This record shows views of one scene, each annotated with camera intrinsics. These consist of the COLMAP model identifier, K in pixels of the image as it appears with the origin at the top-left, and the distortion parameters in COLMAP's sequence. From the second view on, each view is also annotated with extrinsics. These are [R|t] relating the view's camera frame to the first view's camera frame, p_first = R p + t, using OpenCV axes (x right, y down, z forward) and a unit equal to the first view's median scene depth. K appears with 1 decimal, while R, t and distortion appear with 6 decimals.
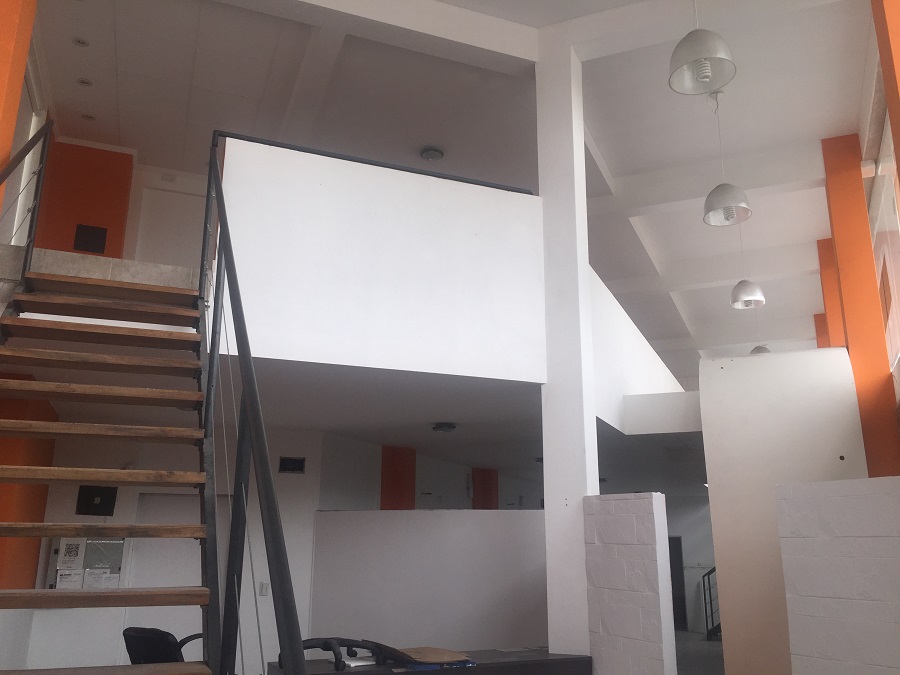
lens RADIAL K [[769.7, 0, 451.7], [0, 769.7, 335.1], [0, 0, 1]] dist [0.051919, -0.049102]
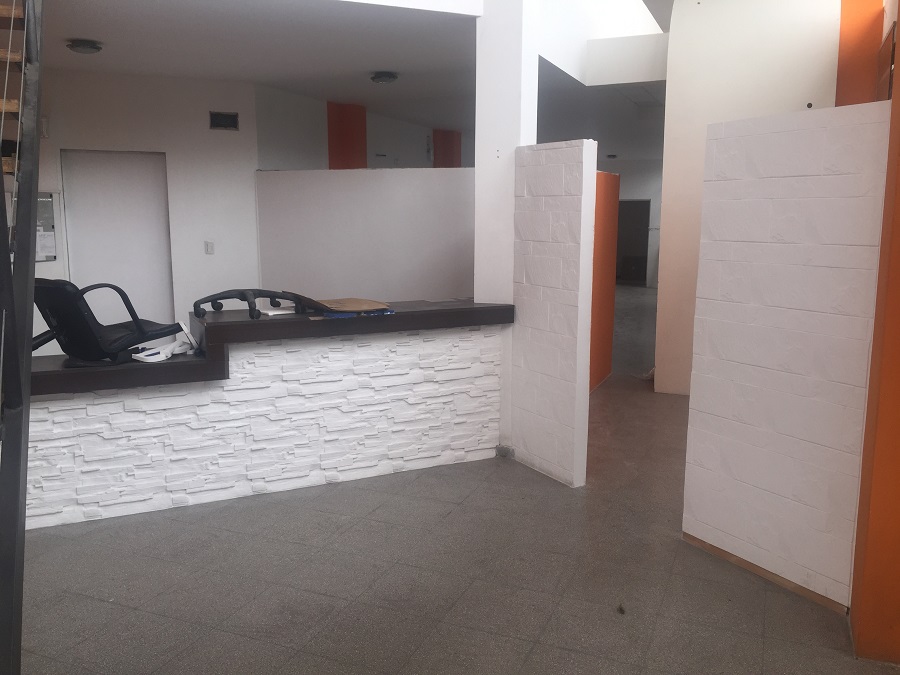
lens RADIAL K [[769.7, 0, 446.6], [0, 769.7, 336.2], [0, 0, 1]] dist [0.051919, -0.049102]
pose [[0.999876, -0.008025, 0.013572, 0.075997], [0.001743, 0.911771, 0.410695, 0.035948], [-0.015671, -0.410620, 0.911672, 0.063466]]
